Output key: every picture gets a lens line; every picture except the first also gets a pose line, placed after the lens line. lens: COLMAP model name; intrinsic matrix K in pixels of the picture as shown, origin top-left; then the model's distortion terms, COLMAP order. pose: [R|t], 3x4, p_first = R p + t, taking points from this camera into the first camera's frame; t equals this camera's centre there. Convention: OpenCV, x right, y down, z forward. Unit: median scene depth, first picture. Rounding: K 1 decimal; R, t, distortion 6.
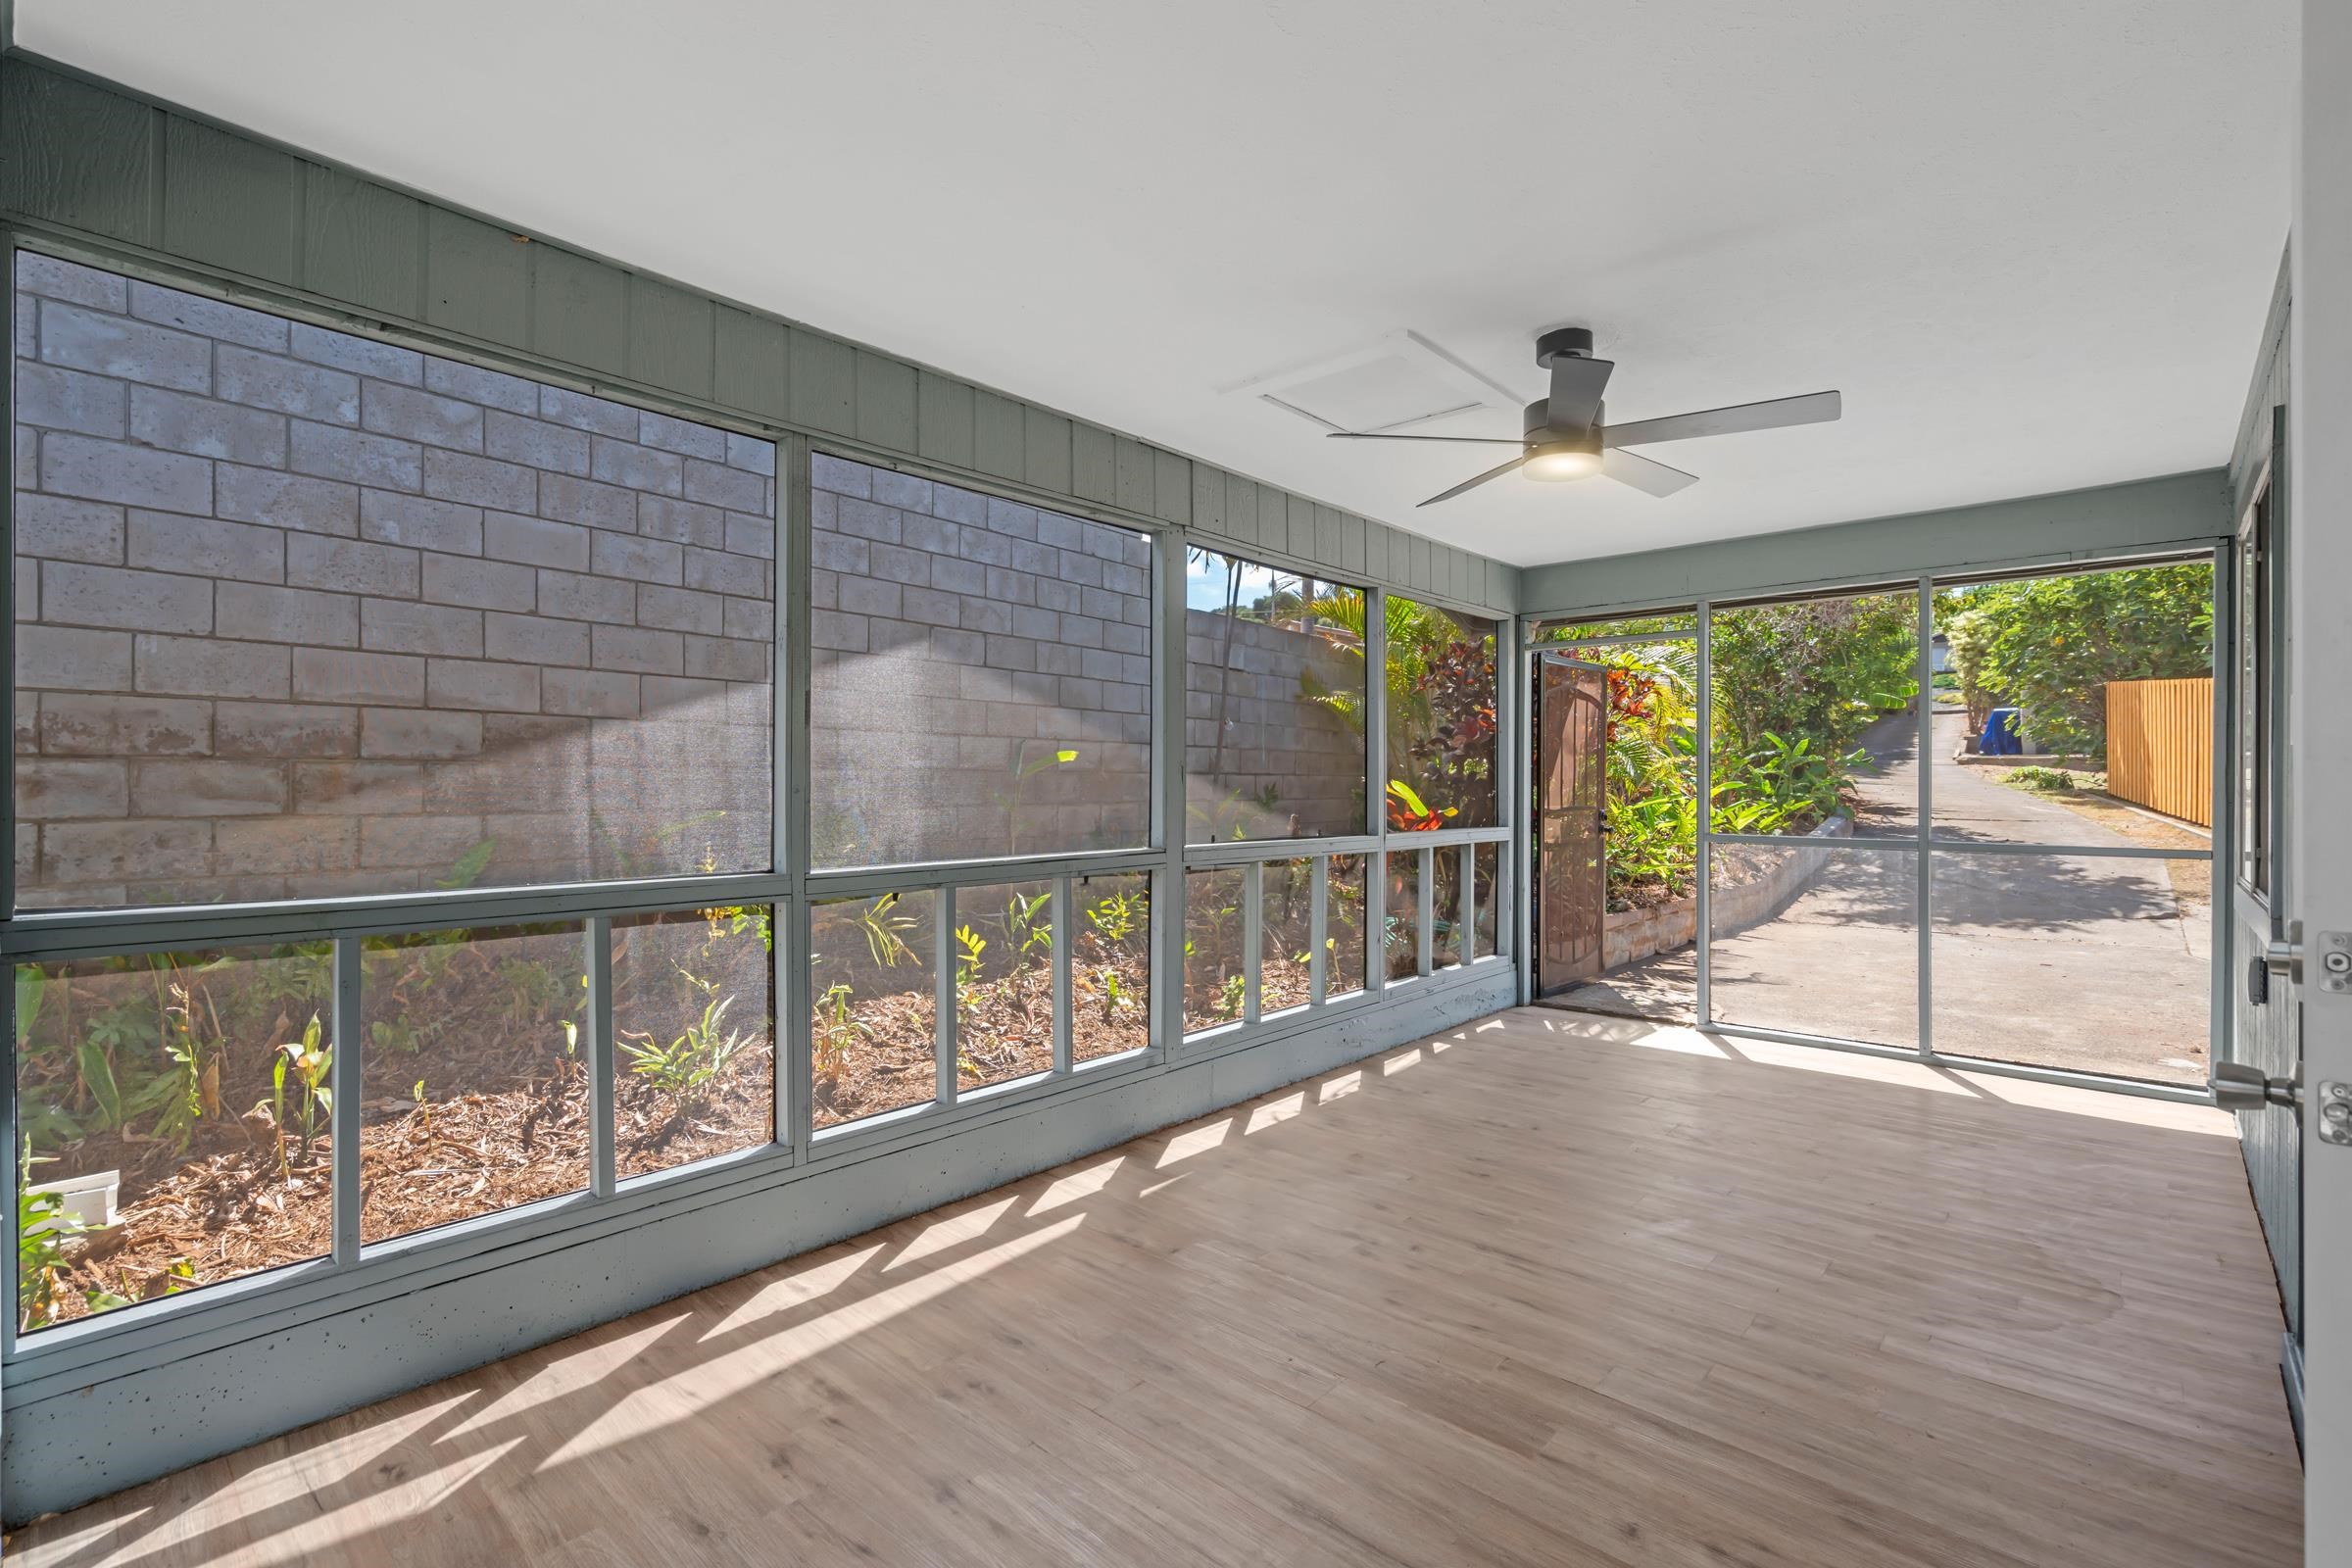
lens RADIAL K [[1056.4, 0, 1176.0], [0, 1056.4, 784.0], [0, 0, 1]] dist [0.000801, 0.000112]
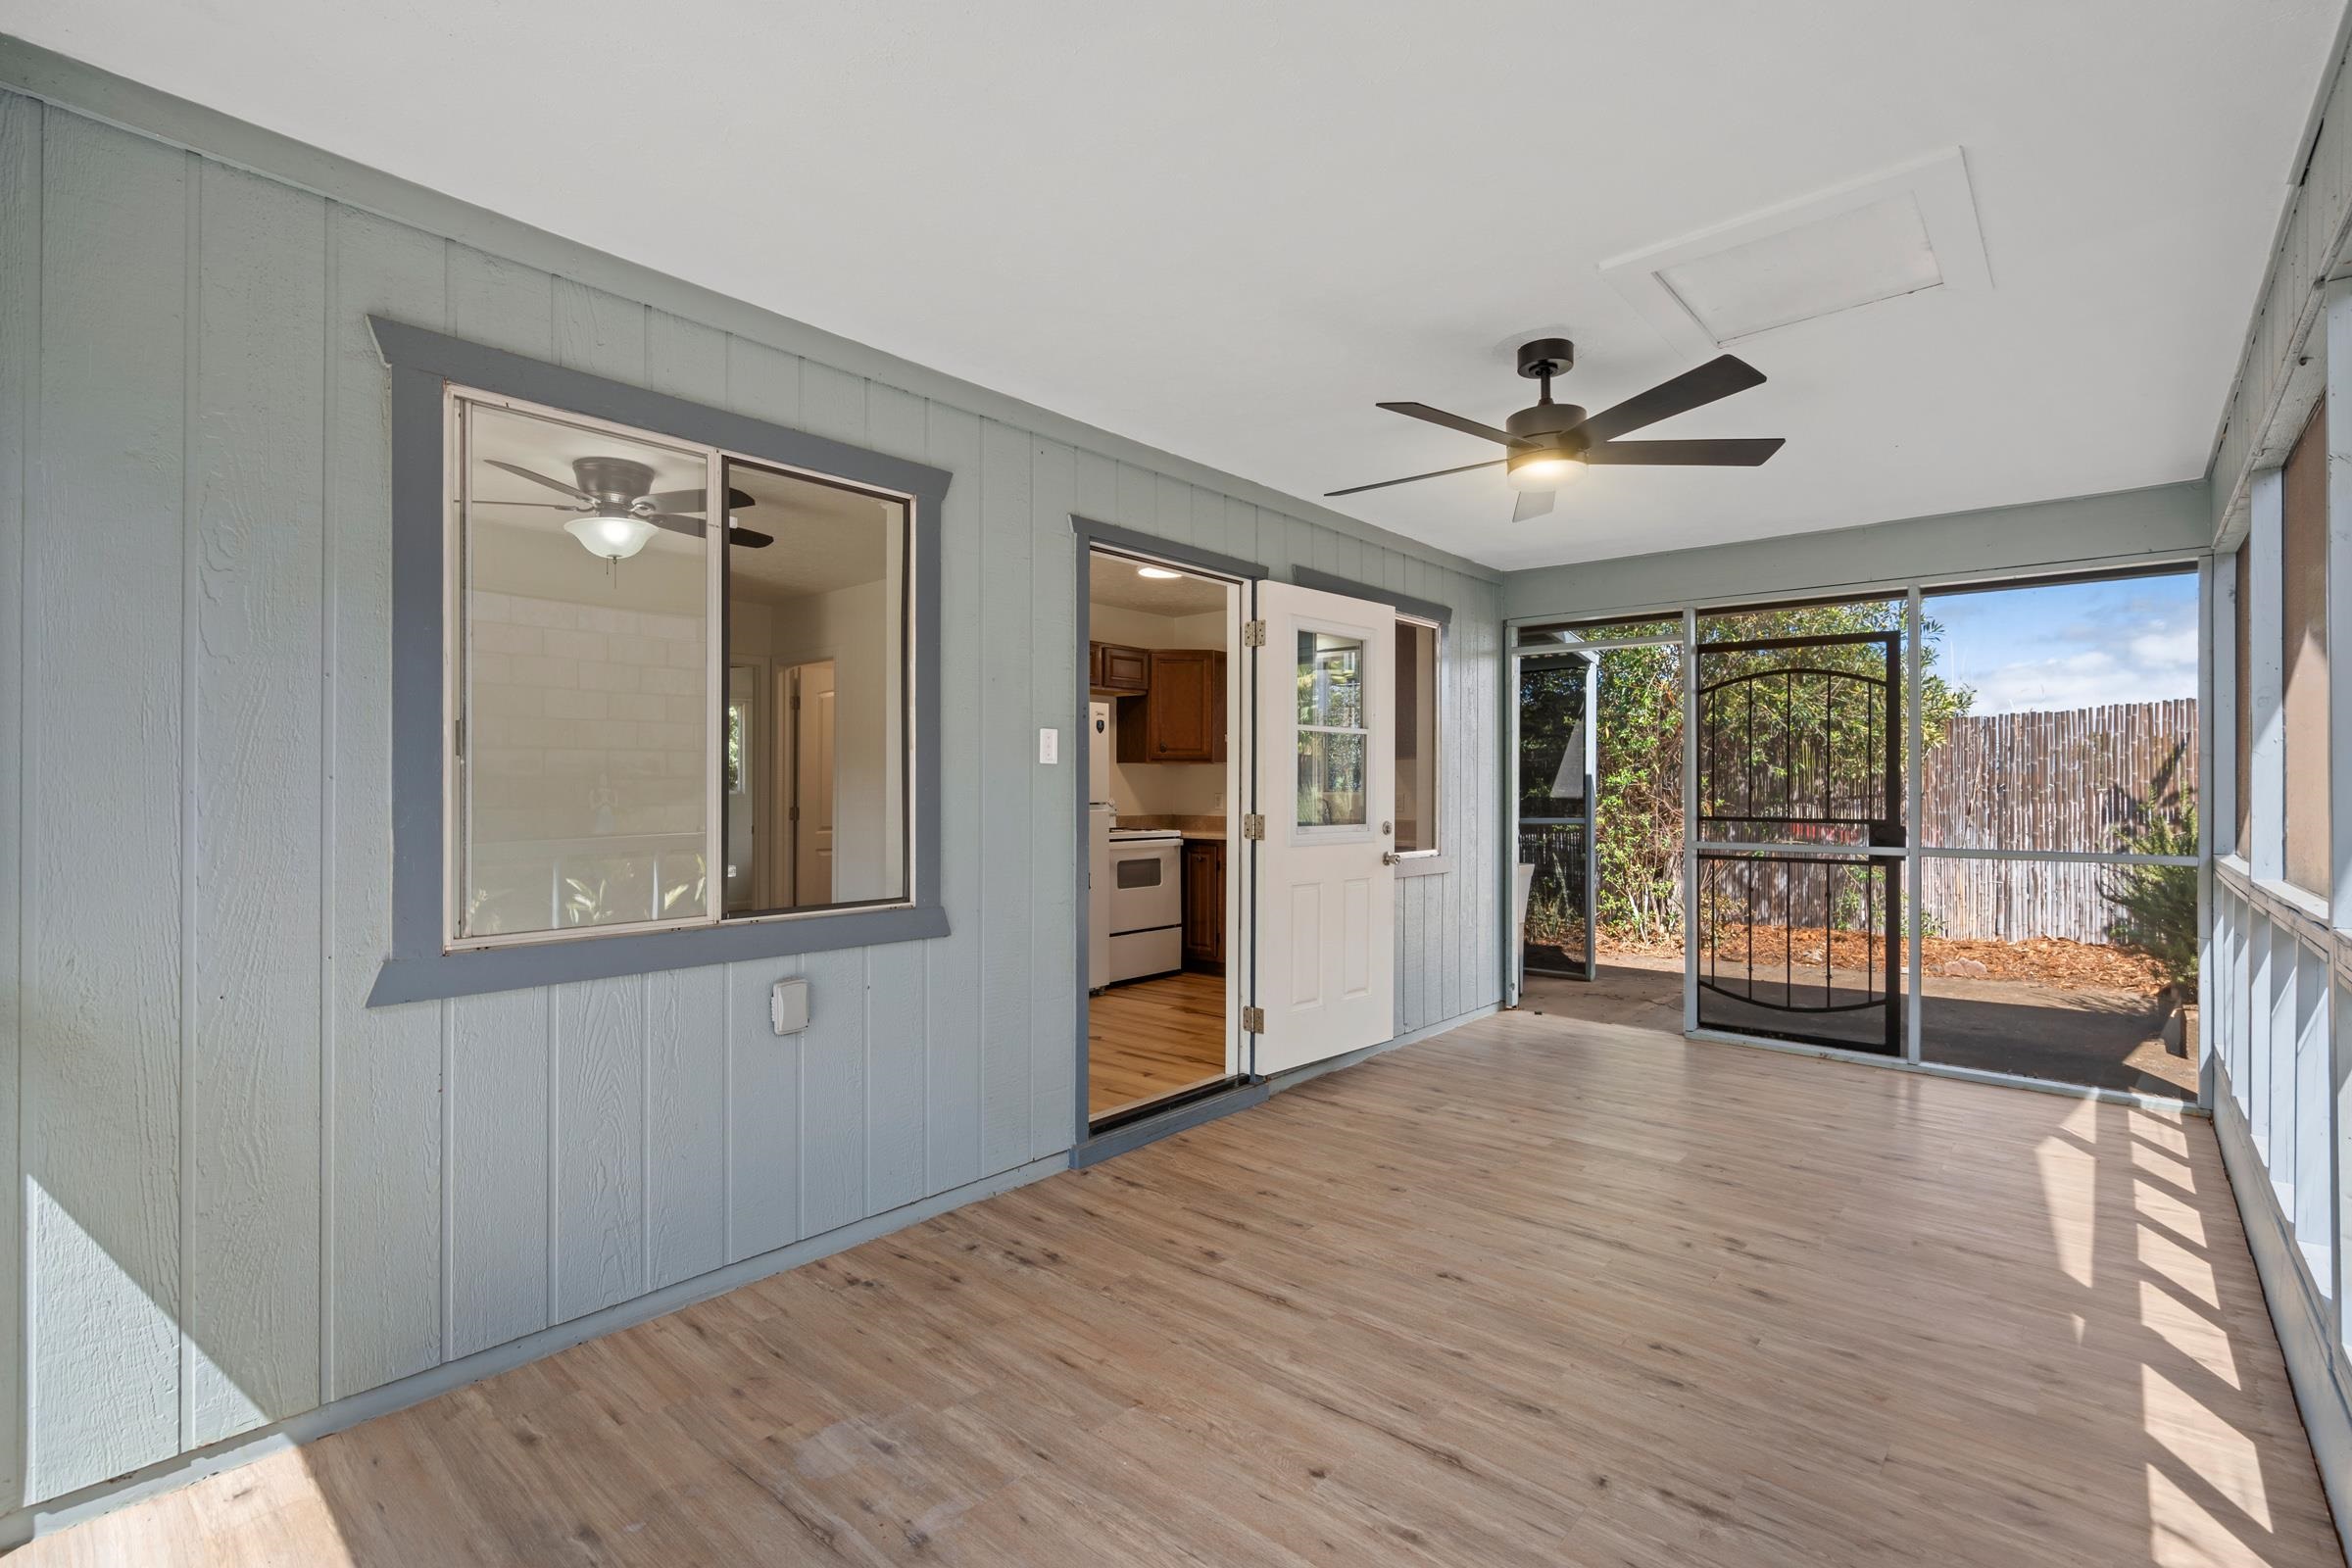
lens RADIAL K [[1056.4, 0, 1176.0], [0, 1056.4, 784.0], [0, 0, 1]] dist [0.000801, 0.000112]
pose [[-0.999931, -0.007509, -0.009088, 0.715029], [-0.007418, 0.999923, -0.009977, 0.005959], [0.009163, -0.009909, -0.999909, 1.970964]]
